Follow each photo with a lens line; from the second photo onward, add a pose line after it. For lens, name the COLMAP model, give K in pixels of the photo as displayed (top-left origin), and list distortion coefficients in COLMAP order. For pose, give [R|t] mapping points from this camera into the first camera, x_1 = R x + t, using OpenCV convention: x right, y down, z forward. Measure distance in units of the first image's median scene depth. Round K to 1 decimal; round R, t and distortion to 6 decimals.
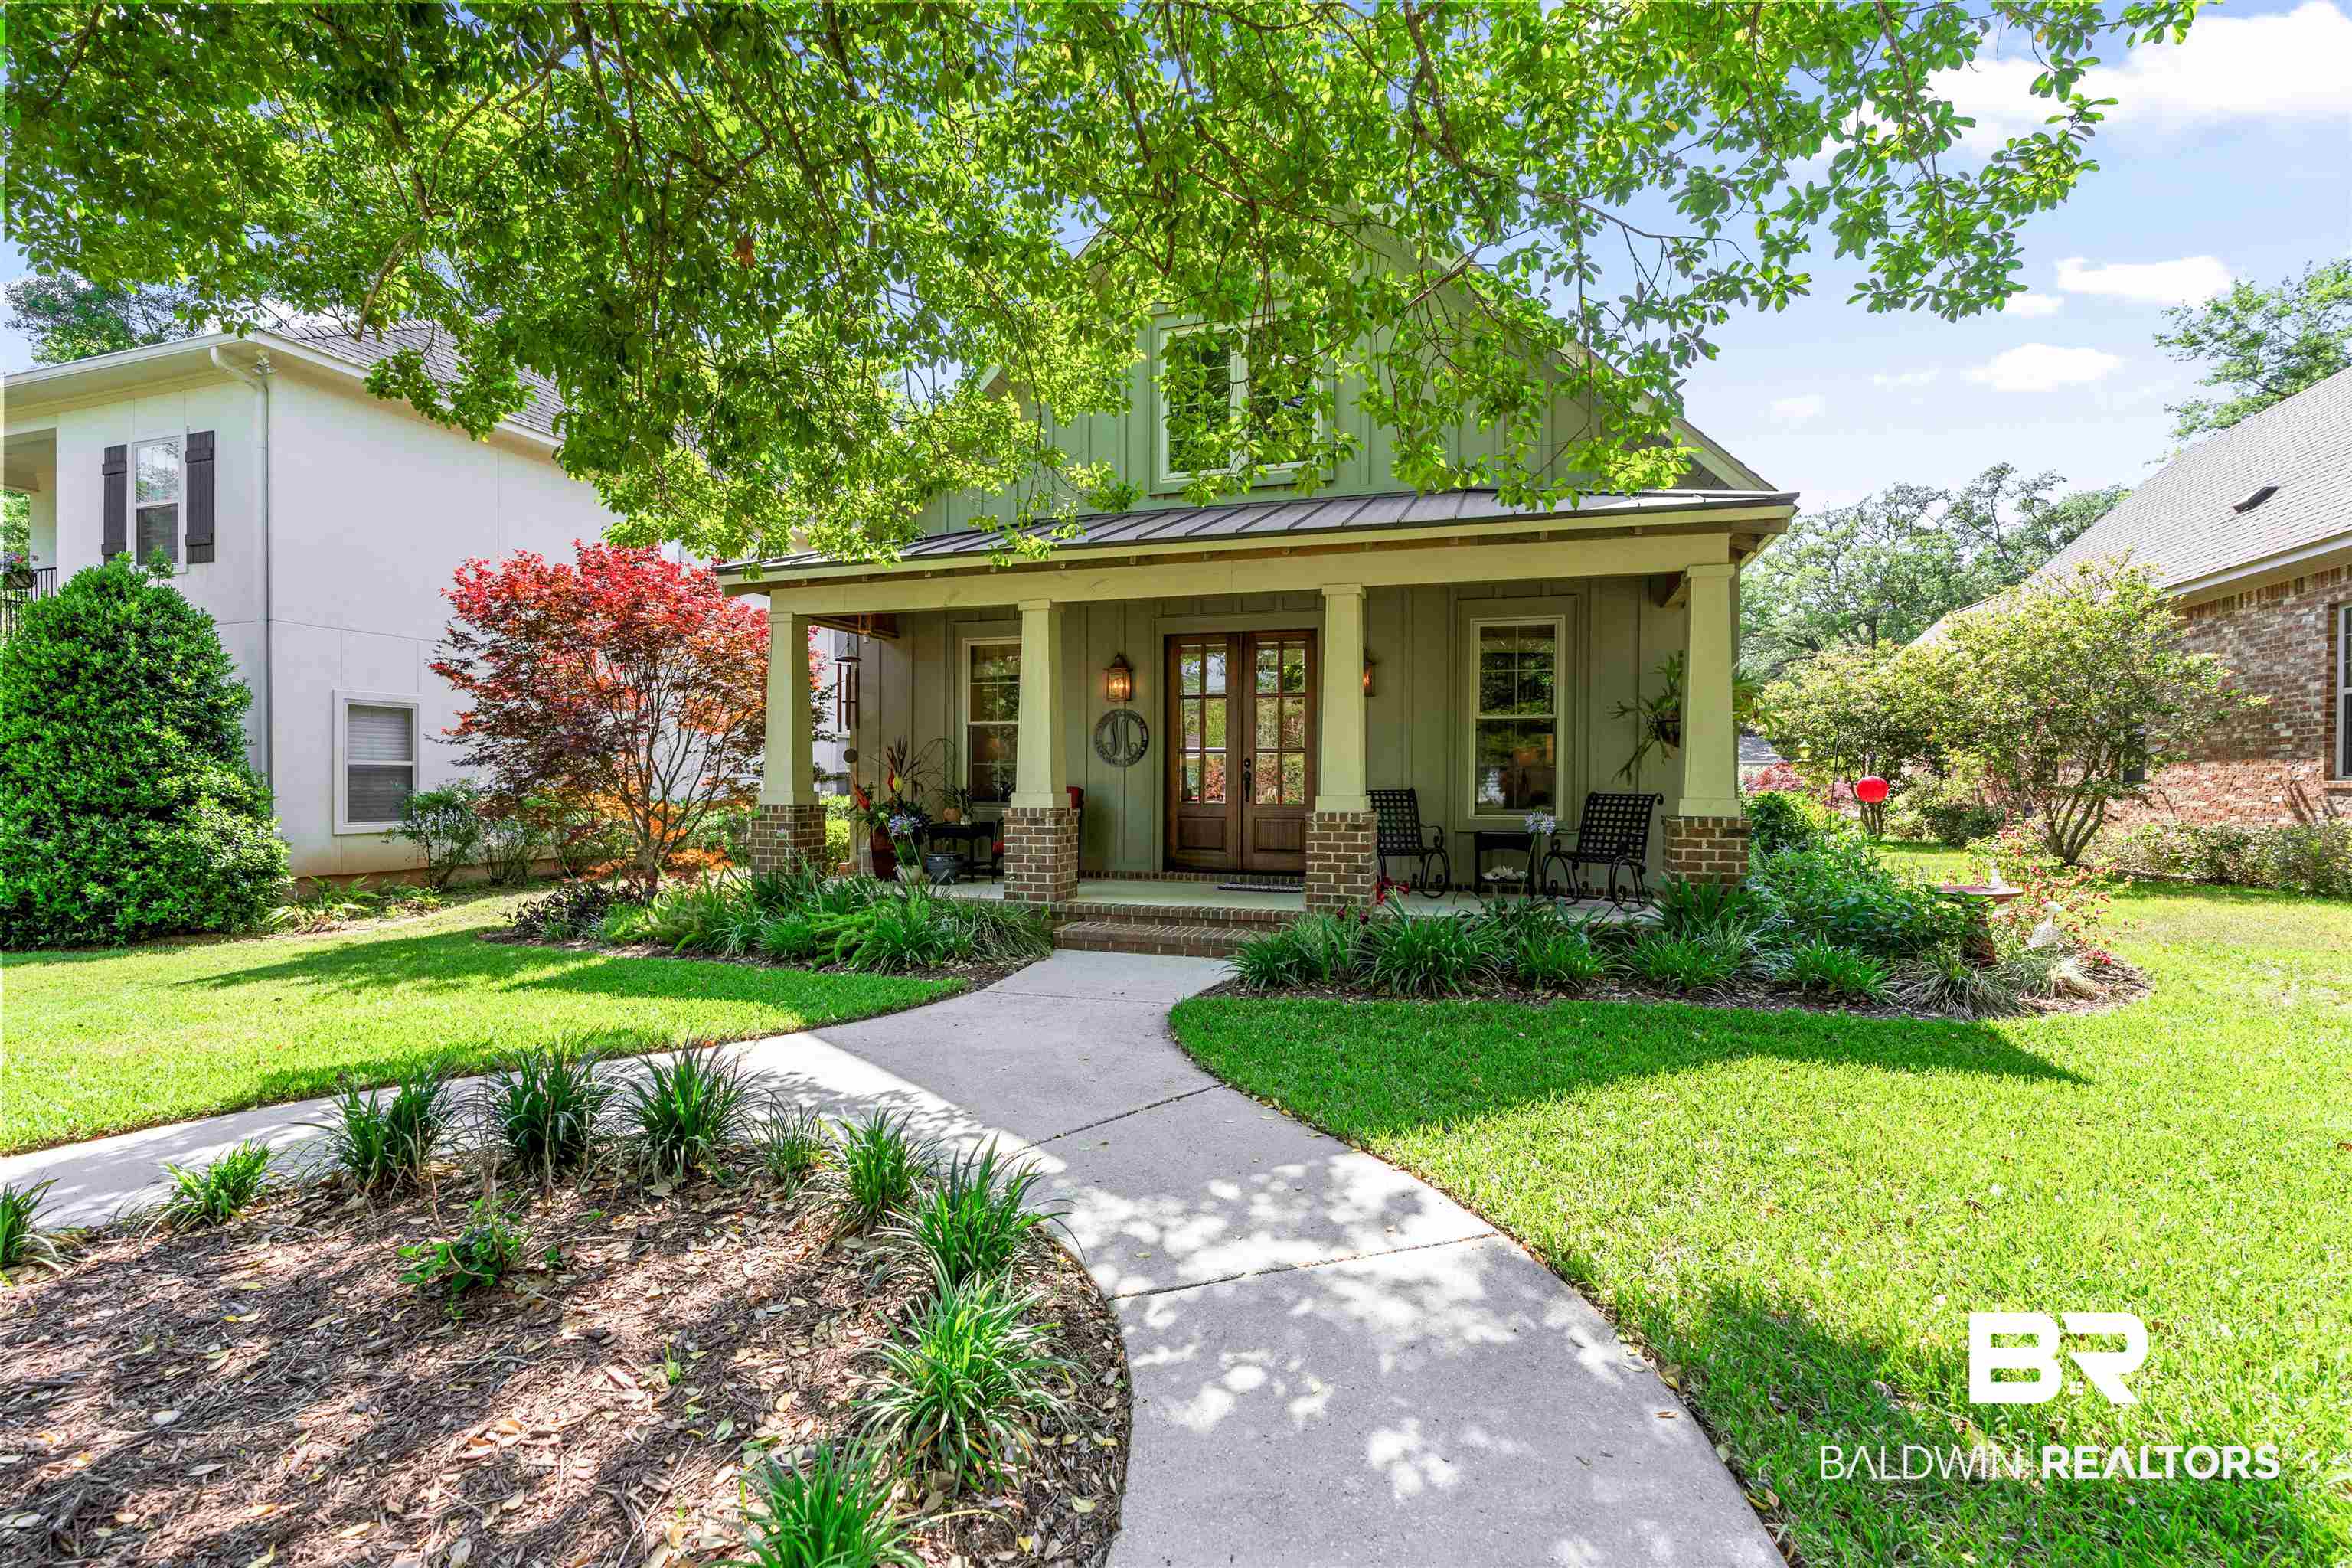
lens RADIAL K [[1065.3, 0, 1172.4], [0, 1065.3, 790.6], [0, 0, 1]] dist [-0.010478, 0.003022]
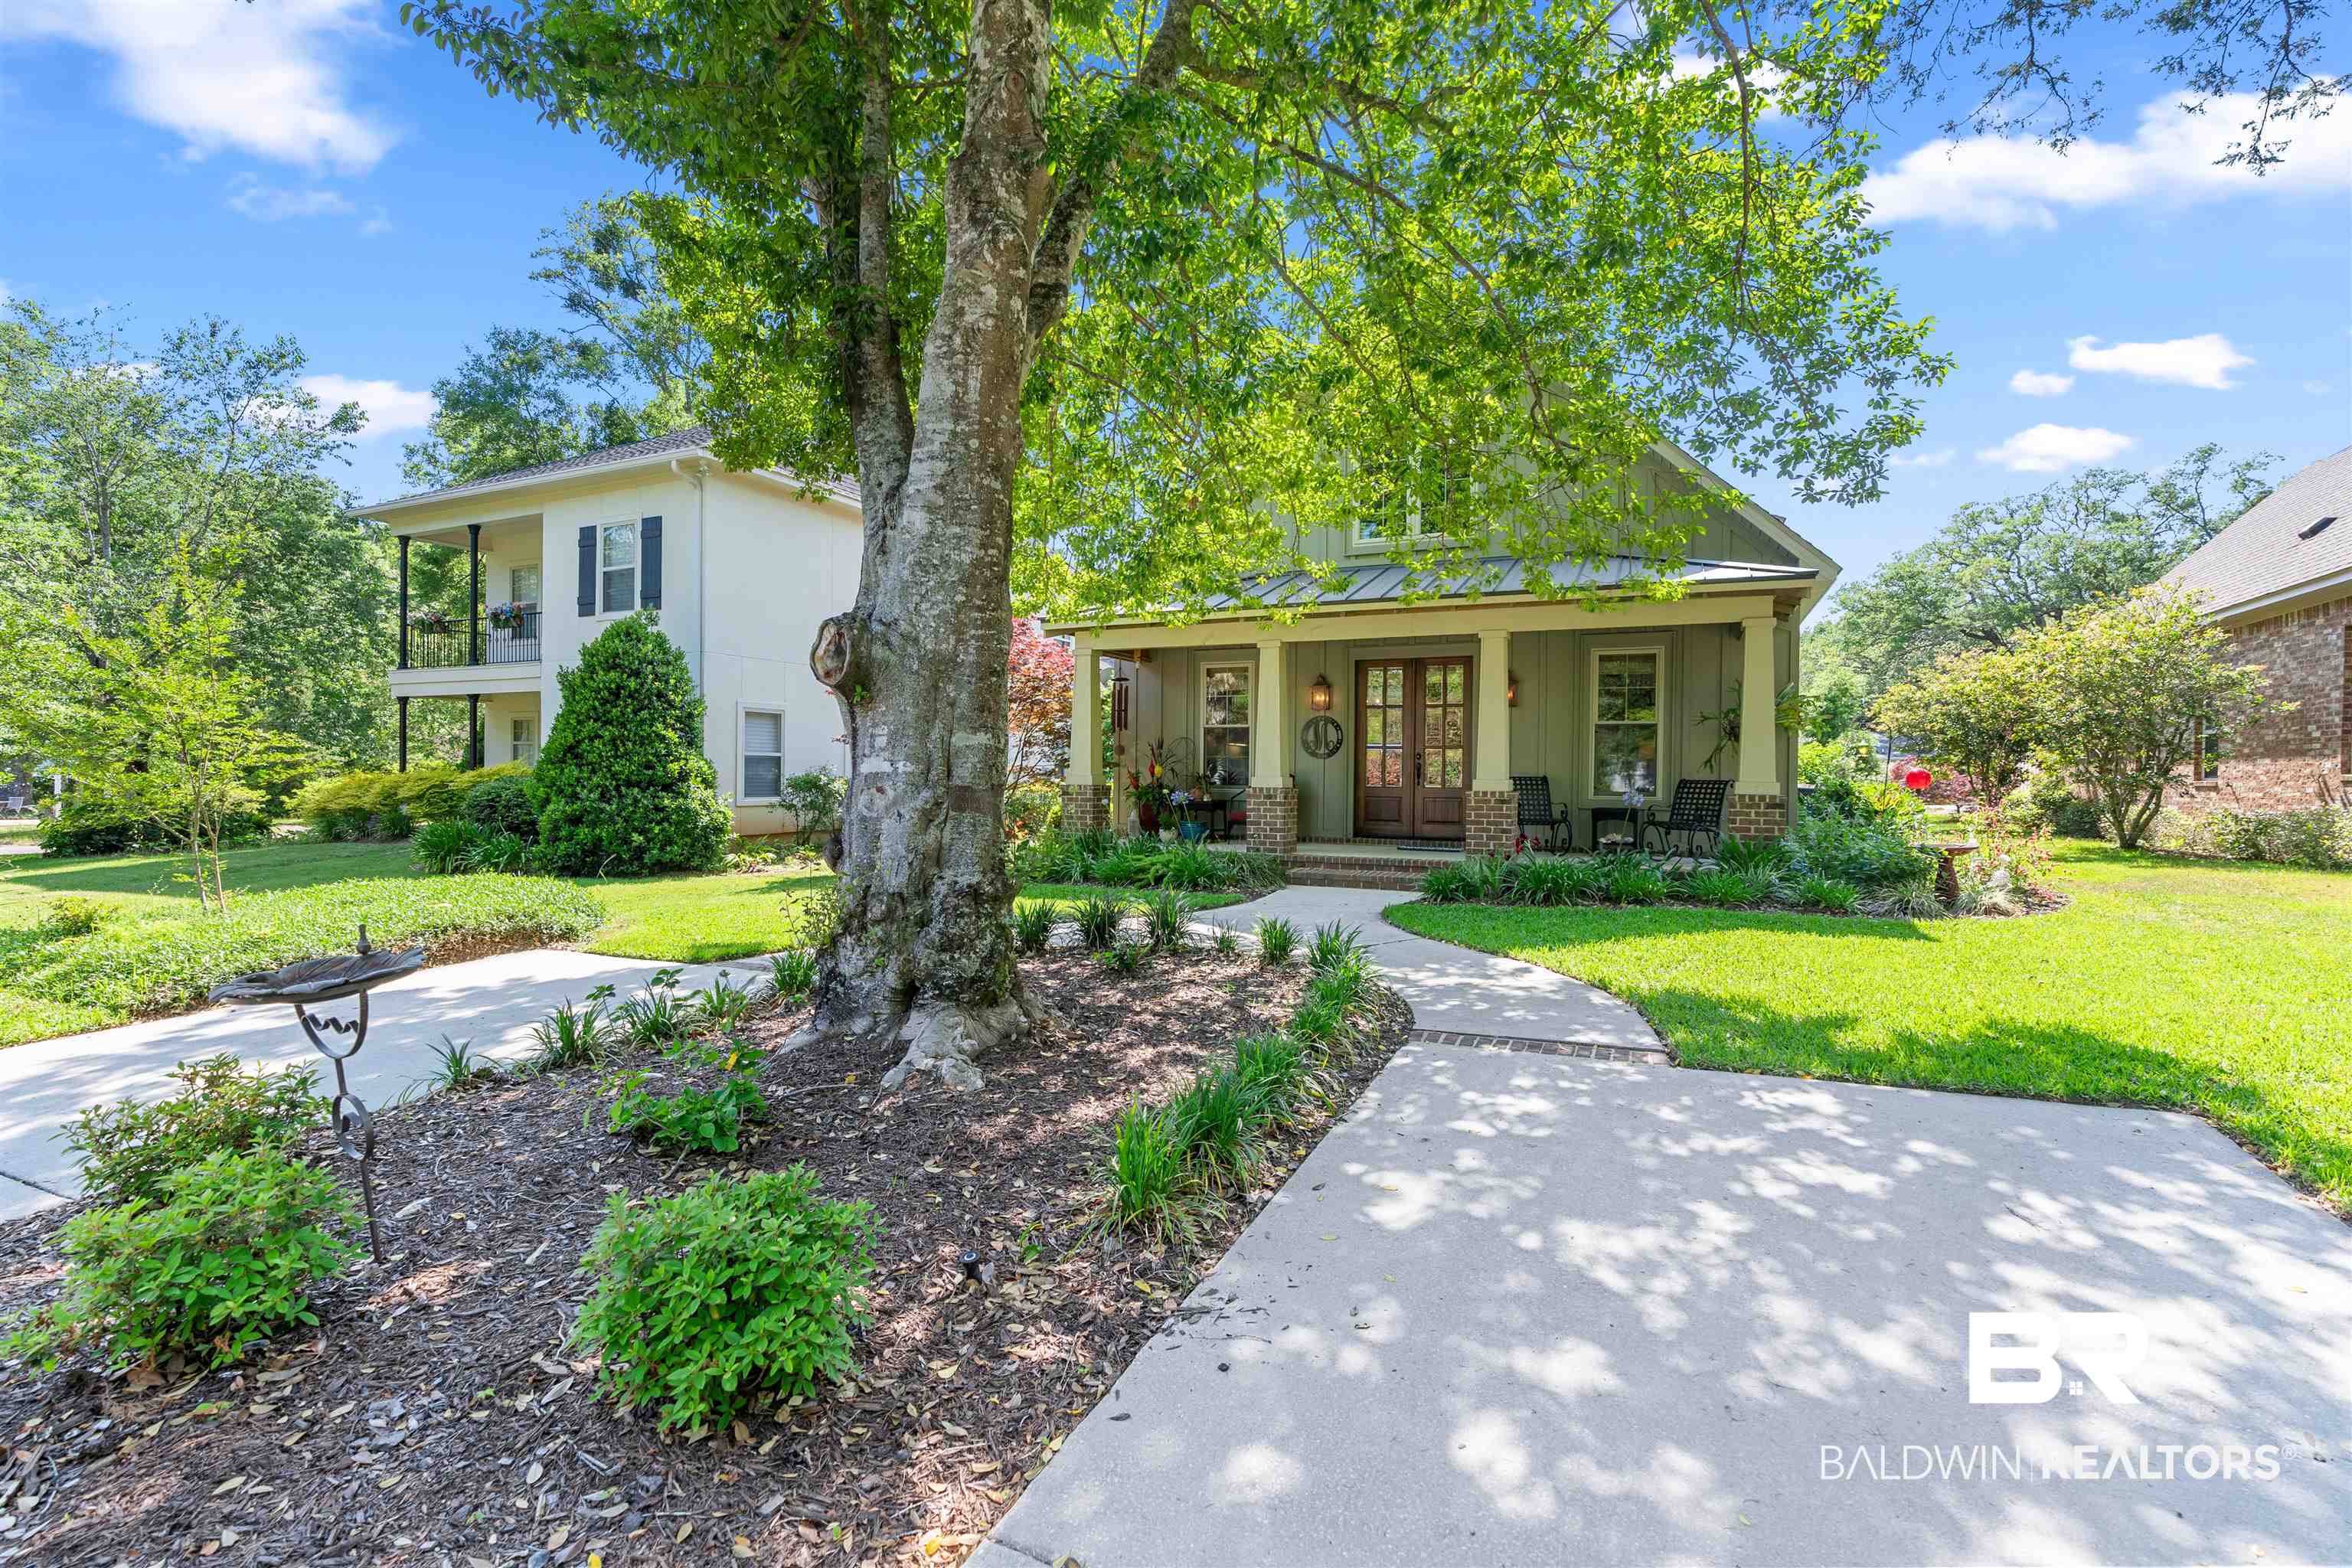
lens RADIAL K [[1065.3, 0, 1175.0], [0, 1065.3, 787.7], [0, 0, 1]] dist [-0.010478, 0.003022]
pose [[0.991806, 0.007314, -0.127543, -0.065085], [-0.006947, 0.999970, 0.003322, 0.011773], [0.127563, -0.002408, 0.991828, -0.378873]]
